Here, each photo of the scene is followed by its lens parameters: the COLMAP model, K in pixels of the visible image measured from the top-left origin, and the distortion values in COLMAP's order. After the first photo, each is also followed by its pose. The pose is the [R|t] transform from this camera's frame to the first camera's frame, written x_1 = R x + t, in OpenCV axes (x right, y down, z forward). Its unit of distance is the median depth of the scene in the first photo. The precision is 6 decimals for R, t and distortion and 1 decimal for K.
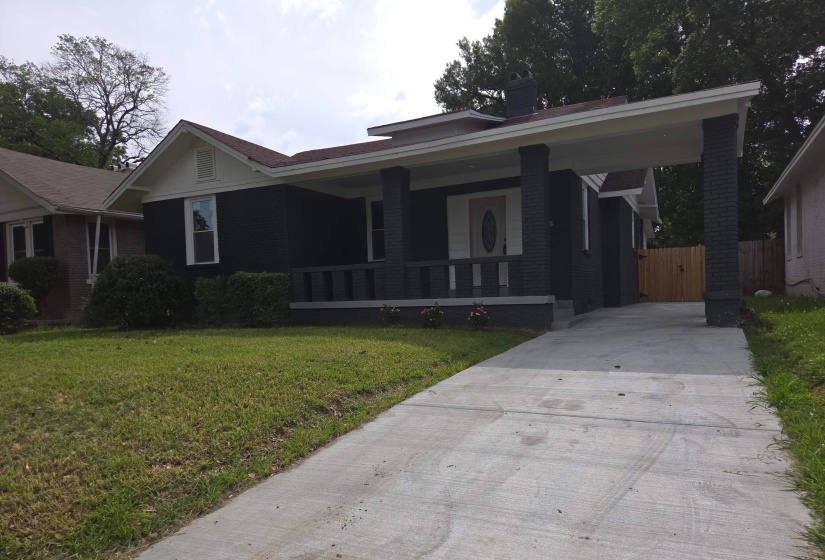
lens RADIAL K [[543.1, 0, 402.2], [0, 543.1, 282.2], [0, 0, 1]] dist [0.045434, 0.000349]
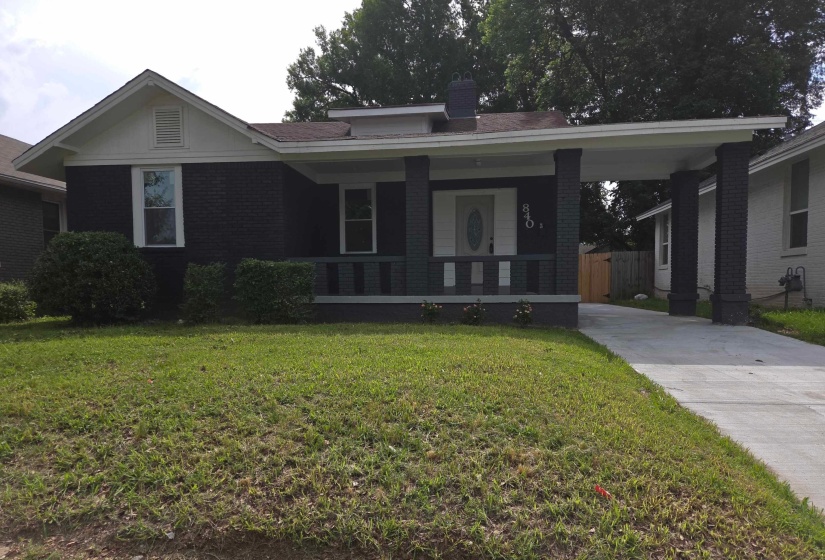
lens RADIAL K [[553.0, 0, 410.5], [0, 553.0, 283.8], [0, 0, 1]] dist [0.076159, -0.068579]
pose [[0.944531, 0.029309, 0.327111, -0.276263], [-0.031665, 0.999497, 0.001877, 0.008393], [-0.326891, -0.012131, 0.944984, 0.070593]]
